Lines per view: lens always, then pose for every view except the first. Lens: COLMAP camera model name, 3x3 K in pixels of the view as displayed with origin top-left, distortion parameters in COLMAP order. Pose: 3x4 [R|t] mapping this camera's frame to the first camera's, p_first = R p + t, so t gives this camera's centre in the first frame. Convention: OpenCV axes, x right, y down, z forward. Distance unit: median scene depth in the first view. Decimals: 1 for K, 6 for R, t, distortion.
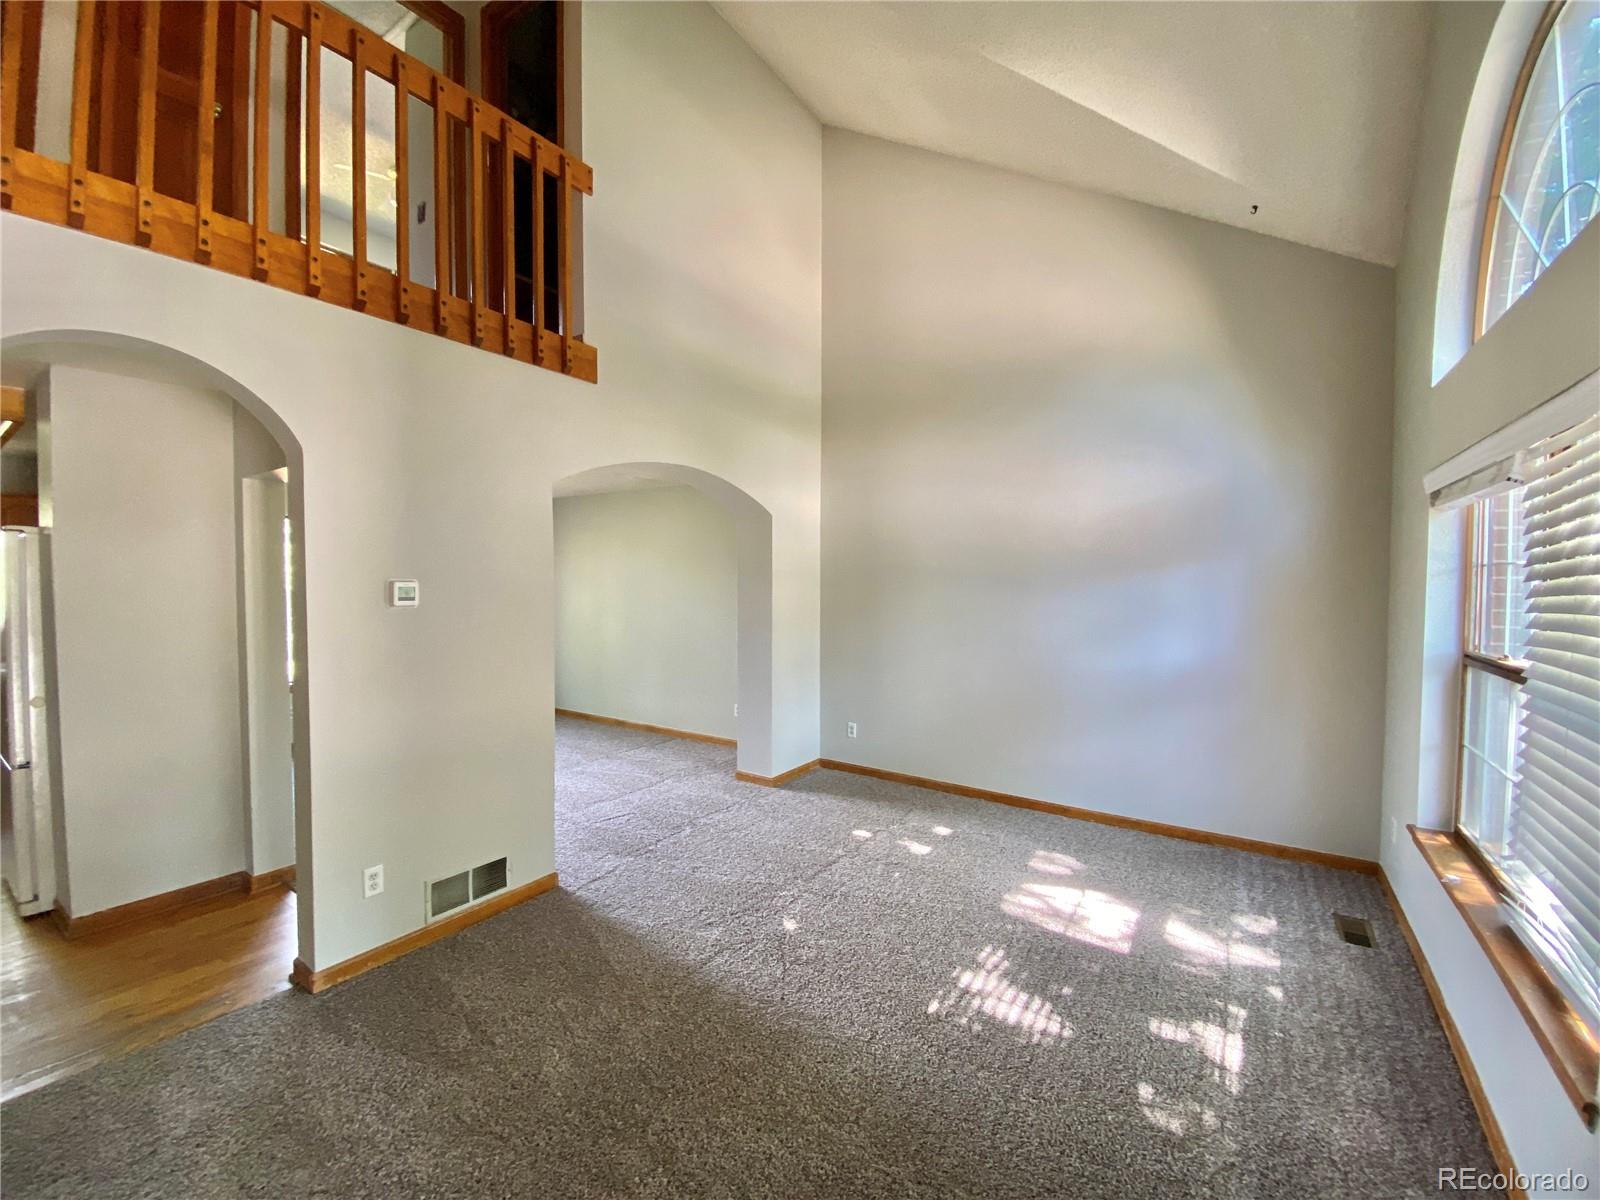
lens RADIAL K [[645.3, 0, 797.6], [0, 645.3, 597.9], [0, 0, 1]] dist [-0.020697, -0.001716]
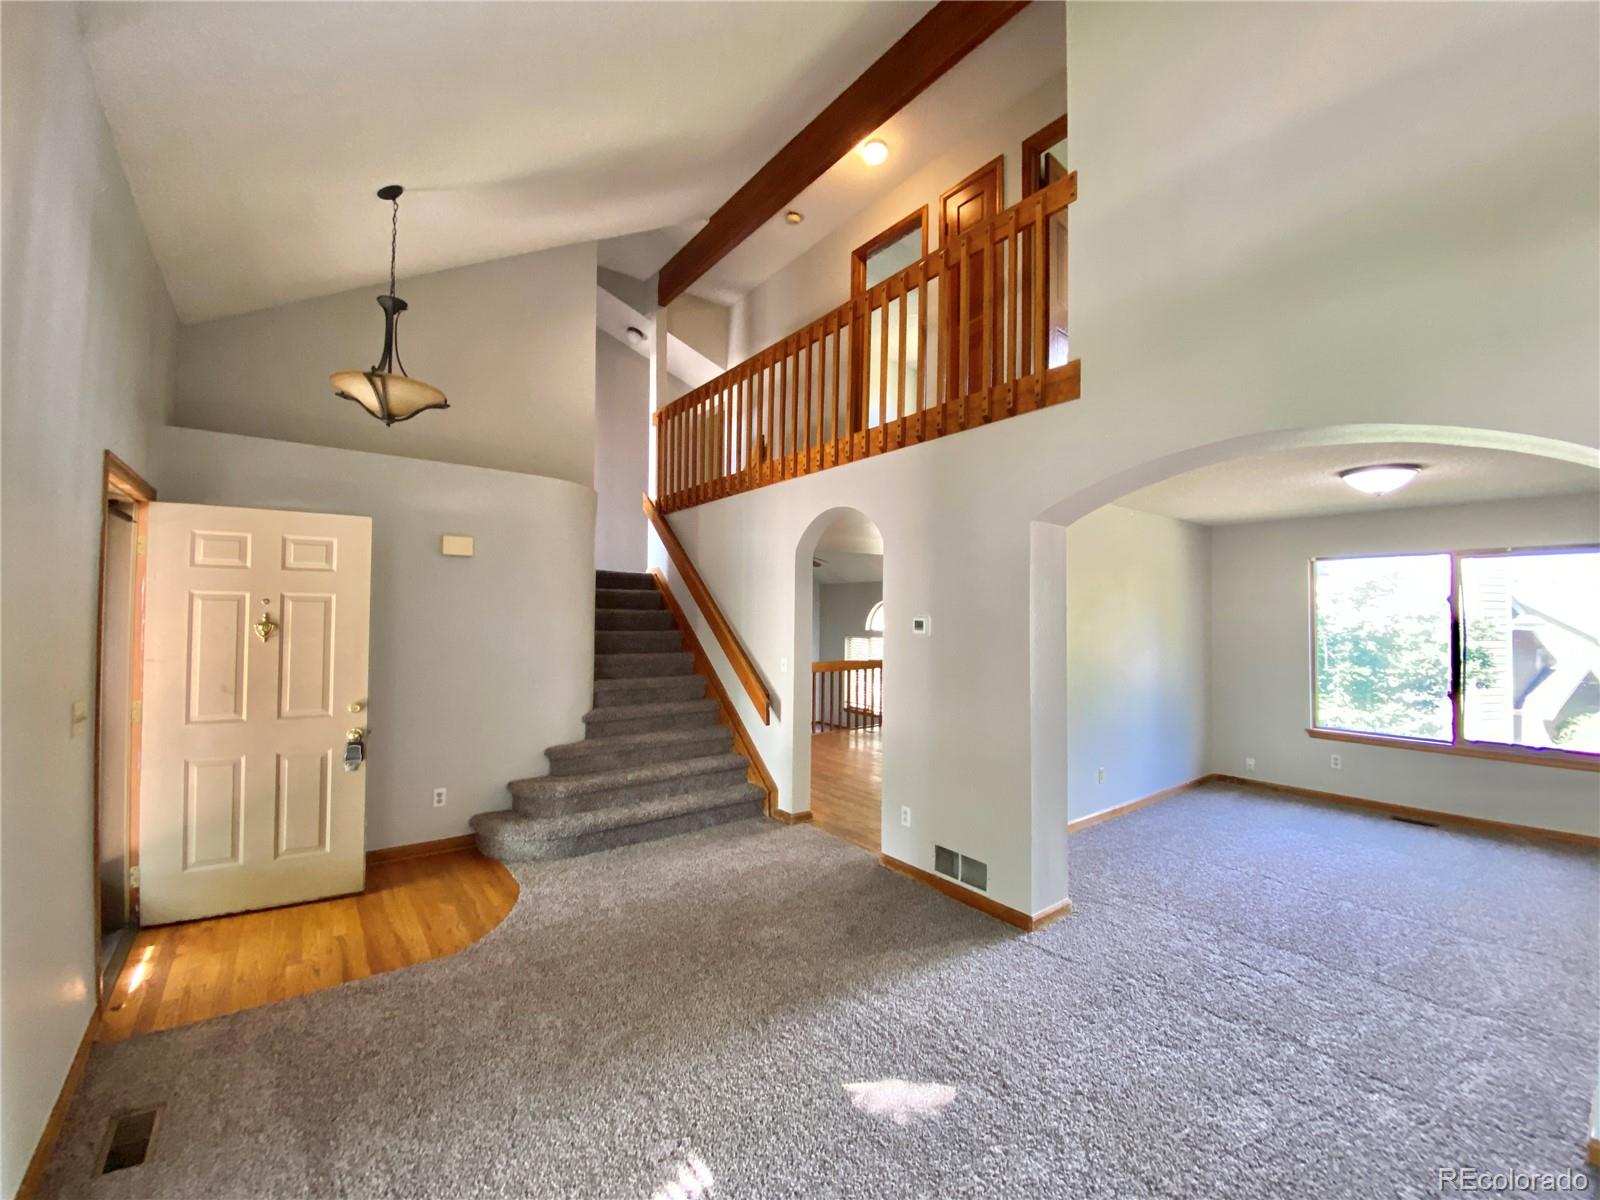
lens RADIAL K [[645.3, 0, 801.2], [0, 645.3, 598.3], [0, 0, 1]] dist [-0.020697, -0.001716]
pose [[-0.331524, -0.023274, -0.943160, 0.683145], [-0.036330, 0.999269, -0.011888, -0.035708], [0.942747, 0.030323, -0.332127, 0.989185]]
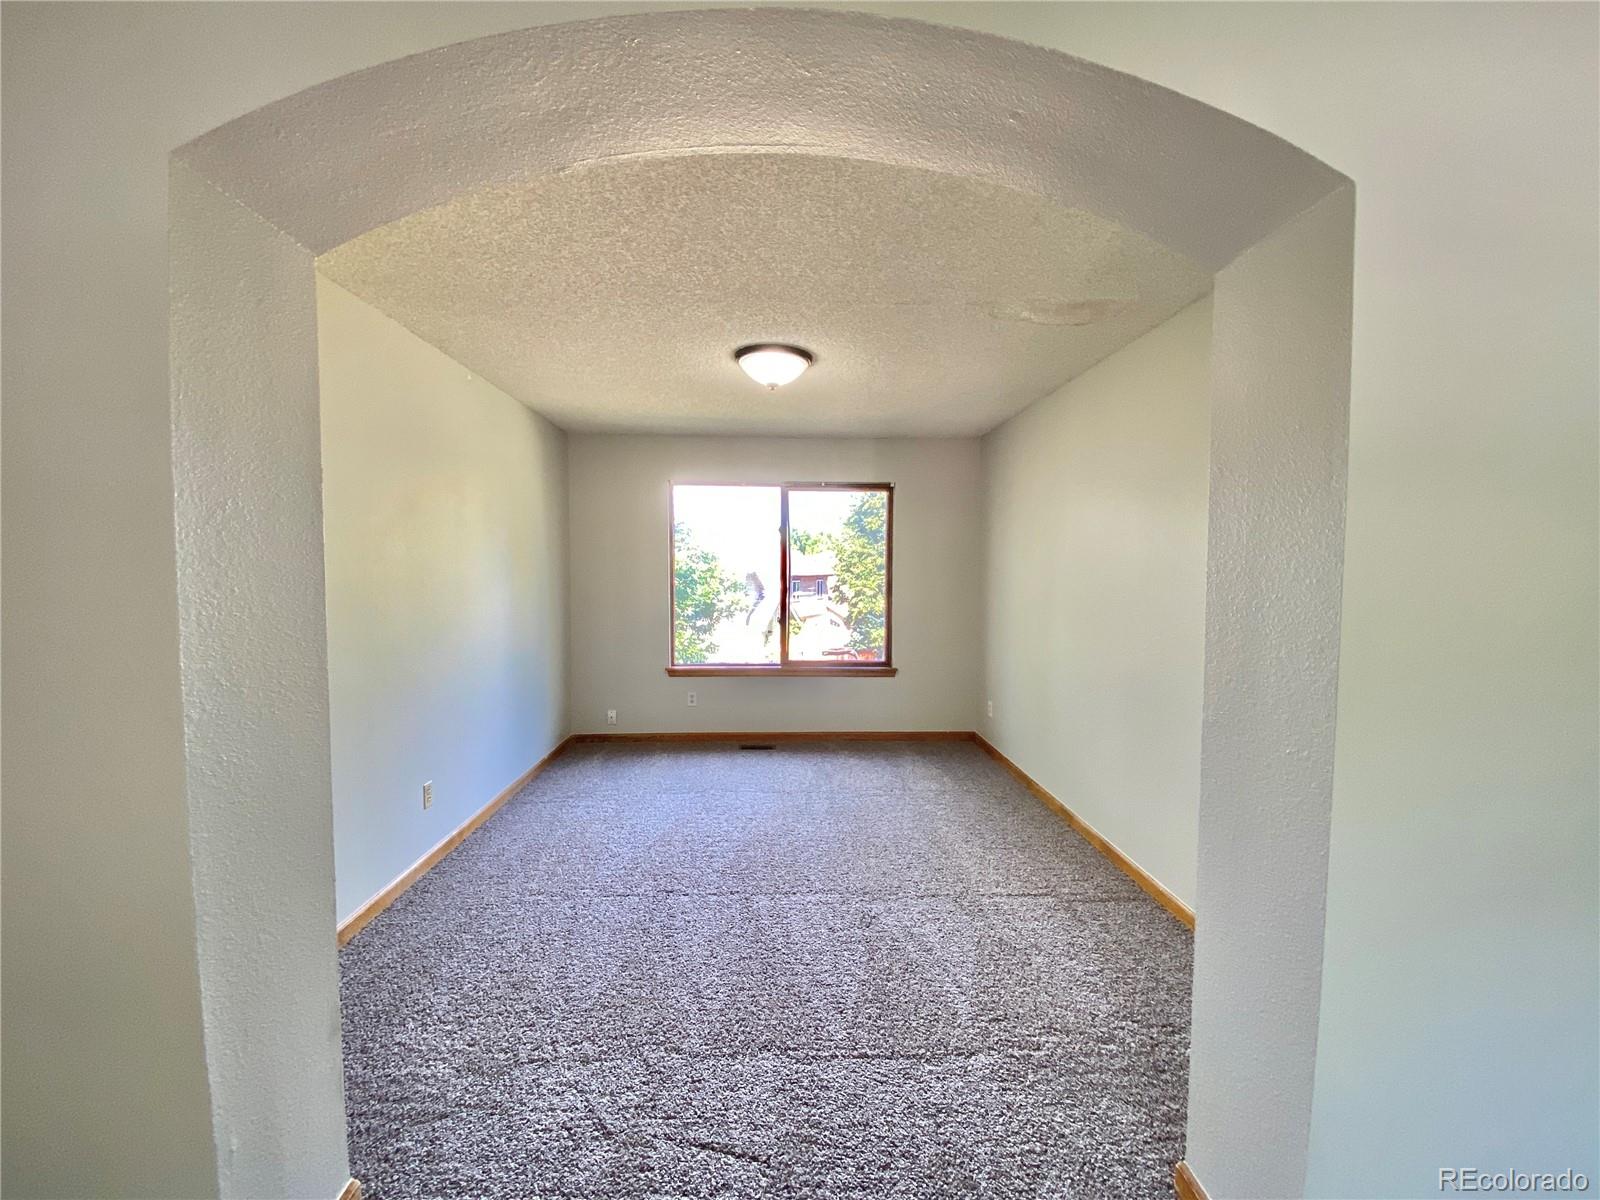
lens RADIAL K [[645.3, 0, 802.4], [0, 645.3, 598.0], [0, 0, 1]] dist [-0.020697, -0.001716]
pose [[0.579888, 0.051080, -0.813094, 0.040676], [-0.037994, 0.998642, 0.035639, 0.007974], [0.813810, 0.010226, 0.581041, 1.071835]]
